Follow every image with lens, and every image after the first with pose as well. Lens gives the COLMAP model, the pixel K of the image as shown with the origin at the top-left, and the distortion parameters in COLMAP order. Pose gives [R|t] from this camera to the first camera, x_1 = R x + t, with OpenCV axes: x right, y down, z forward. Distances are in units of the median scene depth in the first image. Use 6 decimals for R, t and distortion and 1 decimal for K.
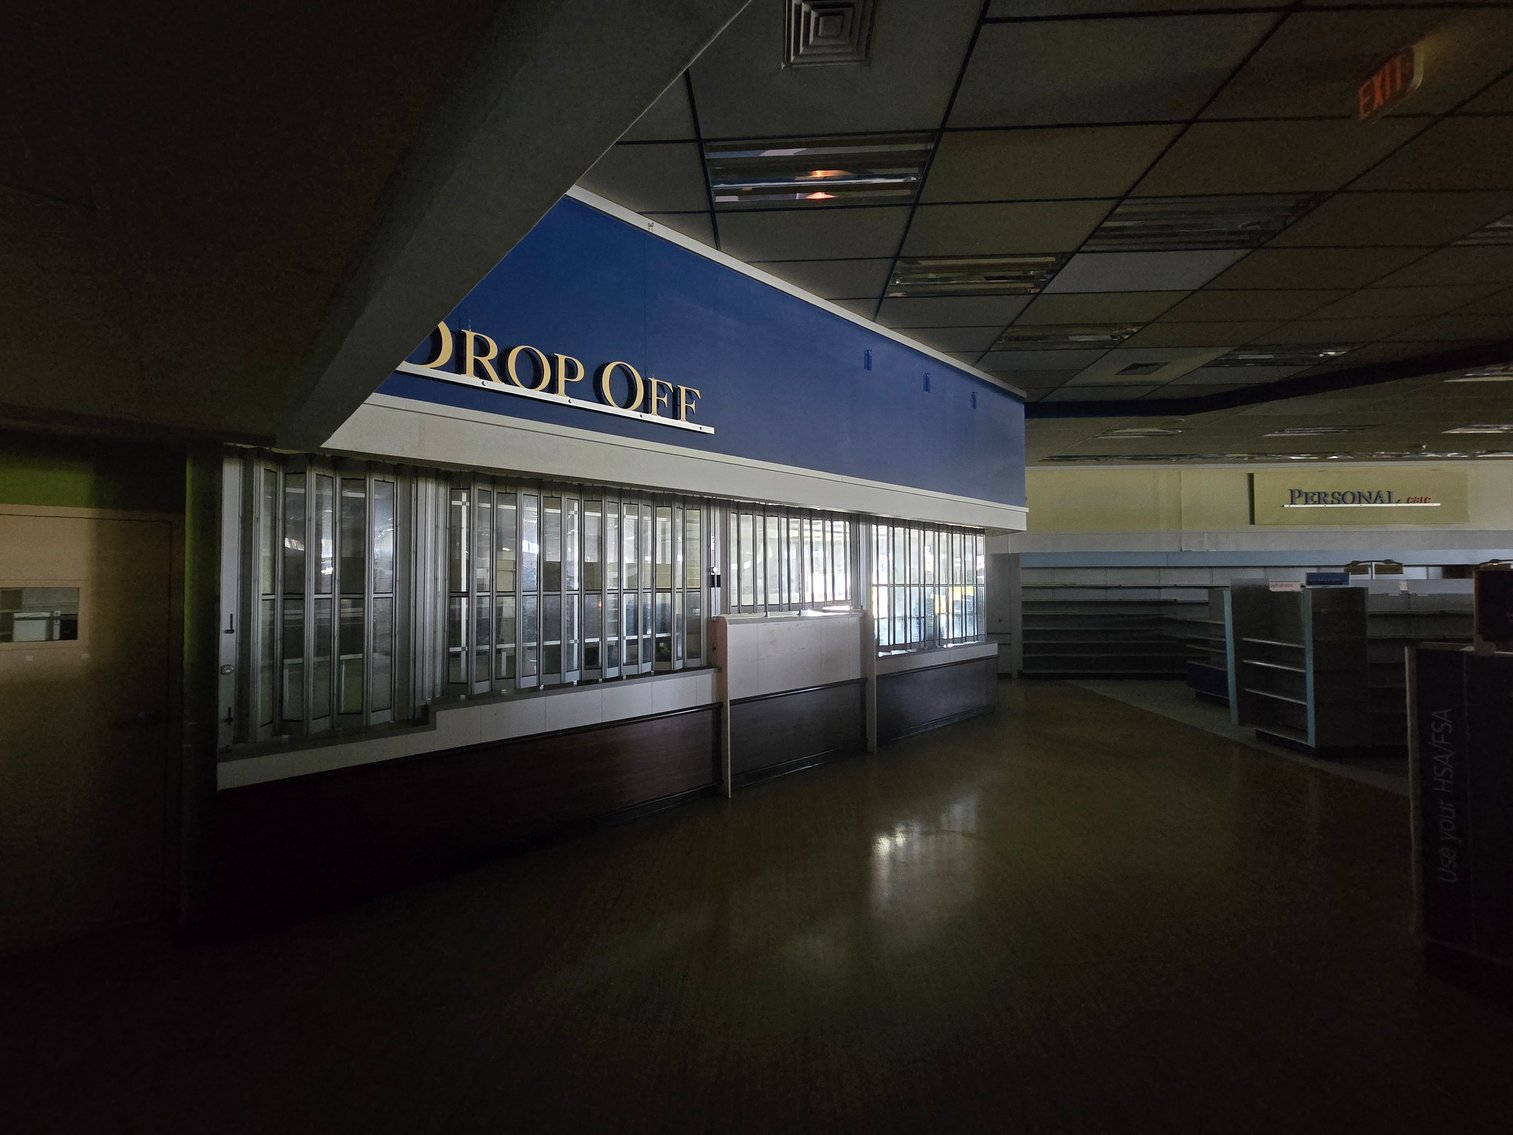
lens RADIAL K [[621.5, 0, 751.6], [0, 621.5, 563.7], [0, 0, 1]] dist [-0.003649, 0.002742]
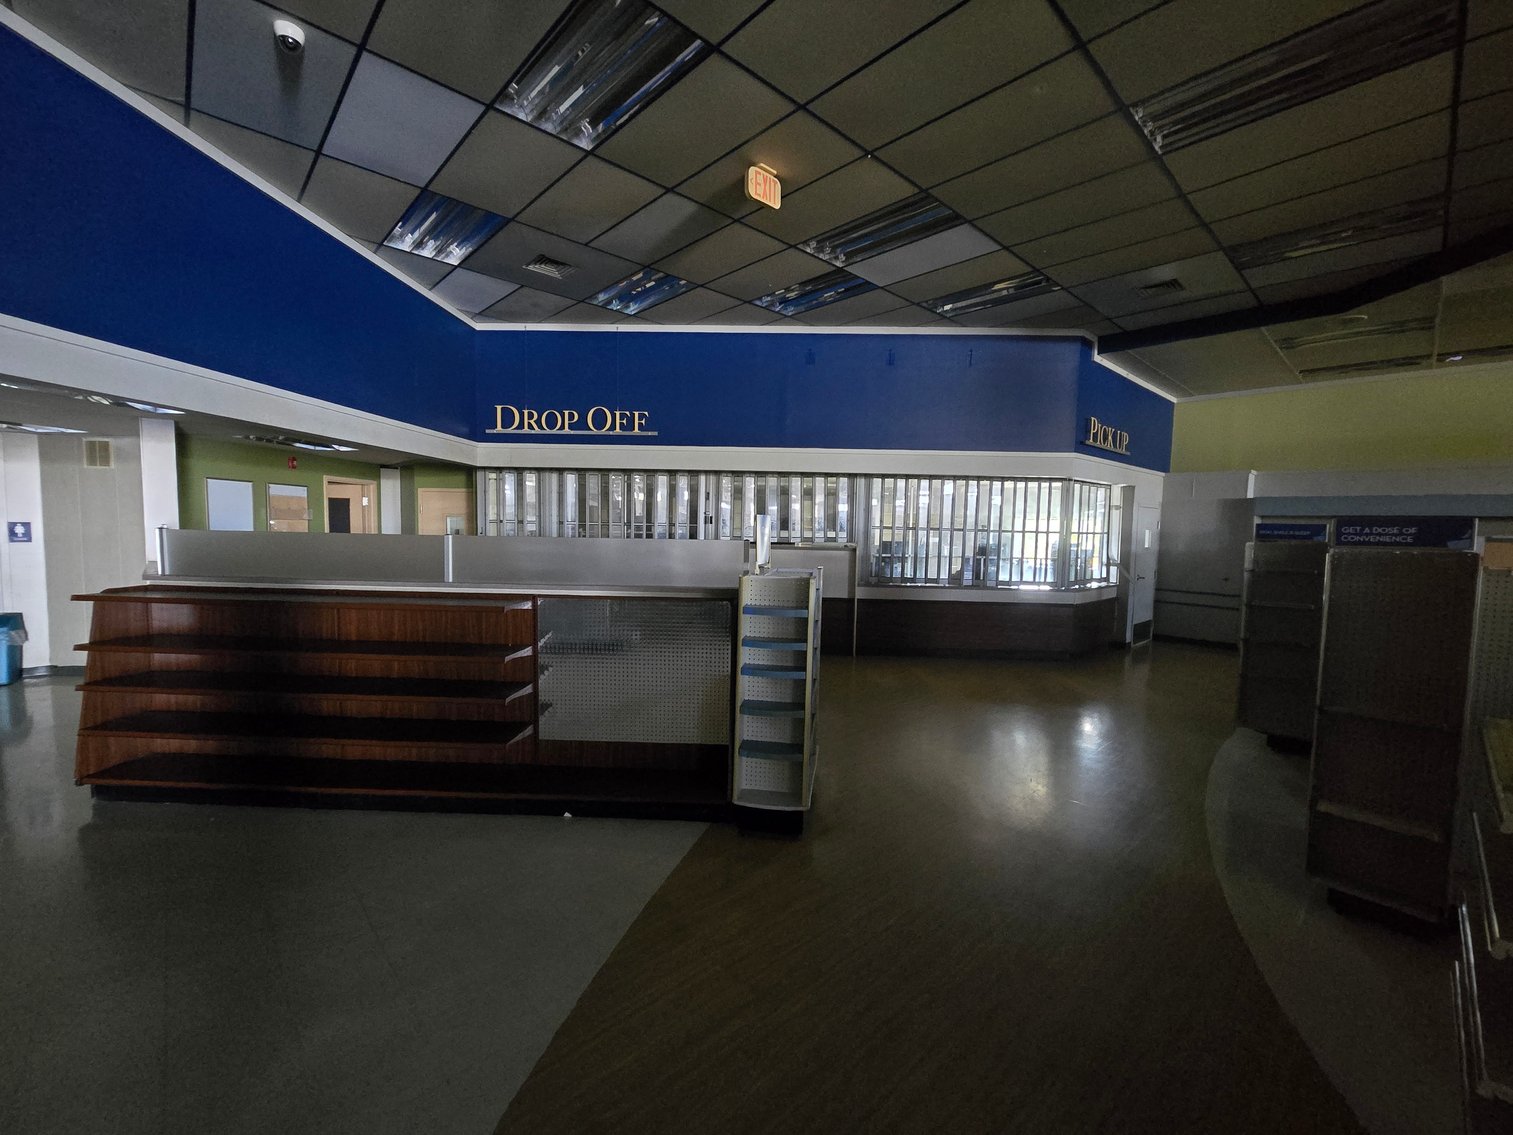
lens RADIAL K [[621.5, 0, 751.6], [0, 621.5, 563.7], [0, 0, 1]] dist [-0.003649, 0.002742]
pose [[0.702785, 0.075211, -0.707415, 1.481639], [-0.005619, 0.994952, 0.100199, -0.027770], [0.711380, -0.066444, 0.699660, -0.064471]]
